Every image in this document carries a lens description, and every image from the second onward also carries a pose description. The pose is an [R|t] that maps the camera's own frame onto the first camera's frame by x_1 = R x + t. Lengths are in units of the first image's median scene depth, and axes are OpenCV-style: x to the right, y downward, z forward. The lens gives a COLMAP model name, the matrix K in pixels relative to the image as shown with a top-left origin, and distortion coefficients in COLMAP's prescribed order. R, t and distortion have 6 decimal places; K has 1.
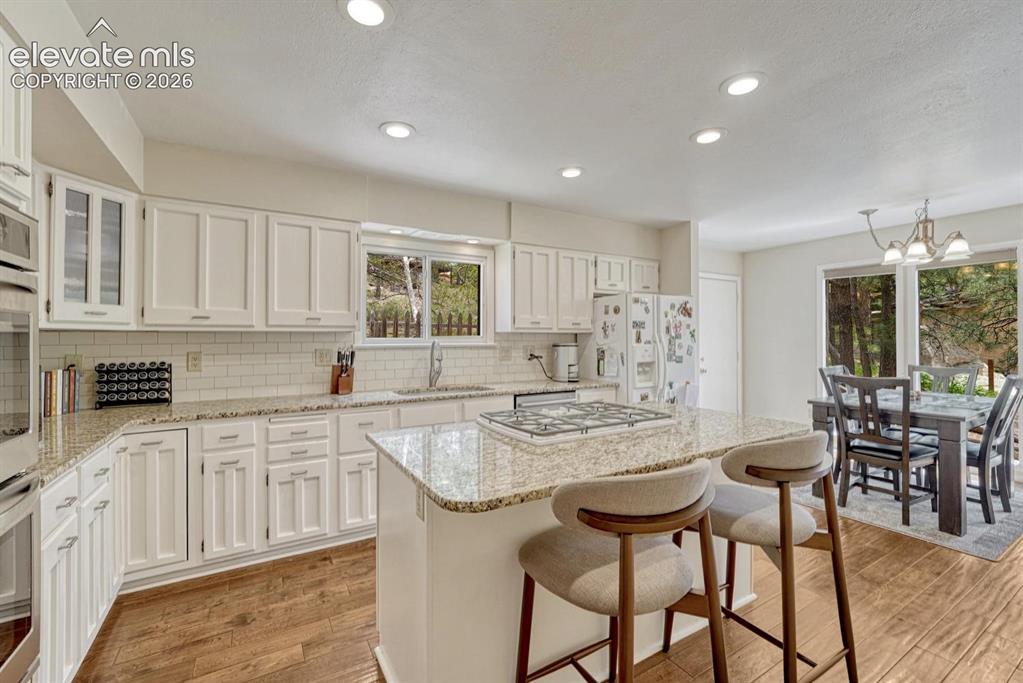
lens RADIAL K [[429.6, 0, 513.6], [0, 429.6, 335.9], [0, 0, 1]] dist [-0.008315, 0.000059]
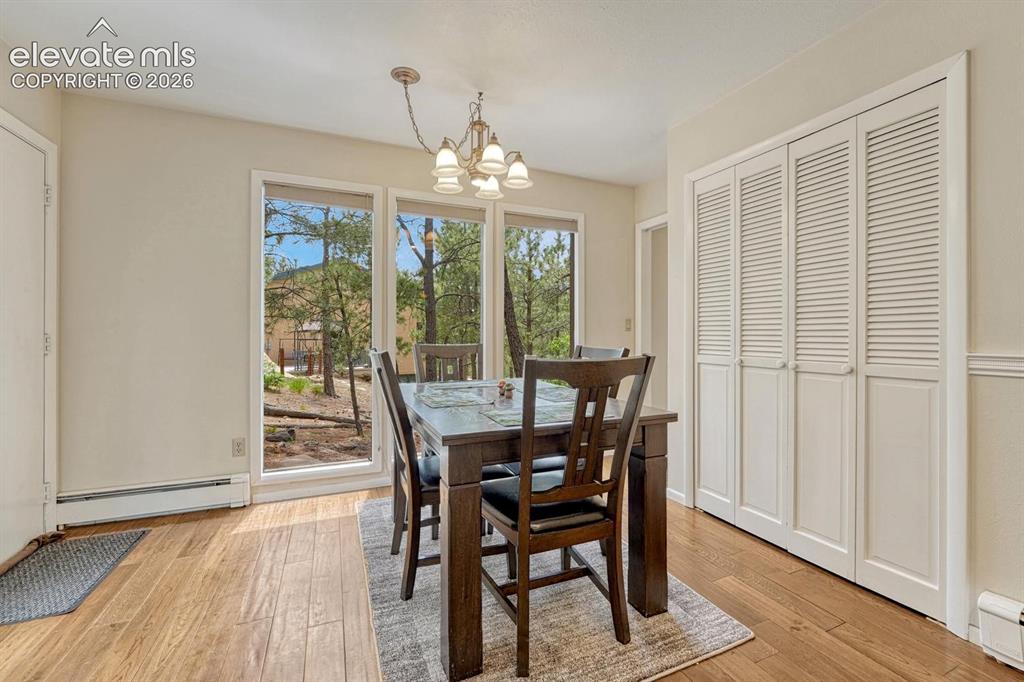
lens RADIAL K [[430.1, 0, 520.4], [0, 430.1, 336.1], [0, 0, 1]] dist [-0.008315, 0.000059]
pose [[0.117759, -0.001484, 0.993041, 0.307072], [-0.008187, 0.999963, 0.002466, 0.059199], [-0.993009, -0.008420, 0.117742, 0.851354]]
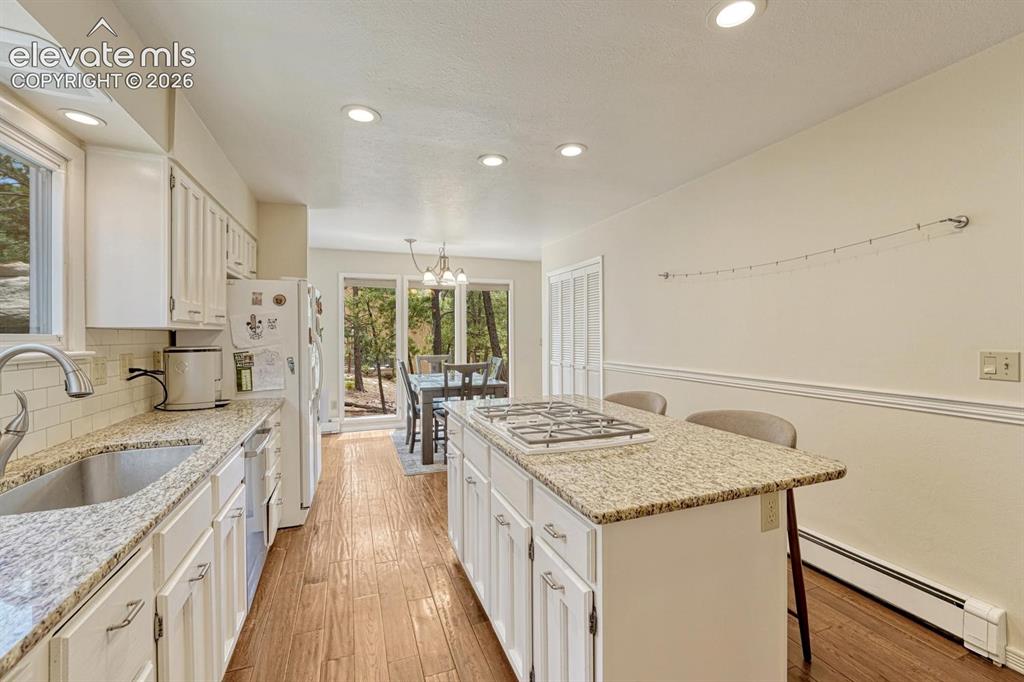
lens RADIAL K [[430.1, 0, 510.3], [0, 430.1, 336.0], [0, 0, 1]] dist [-0.008315, 0.000059]
pose [[0.181194, -0.001666, 0.983446, -0.449745], [-0.000939, 0.999998, 0.001867, 0.000355], [-0.983447, -0.001262, 0.181192, 0.503014]]
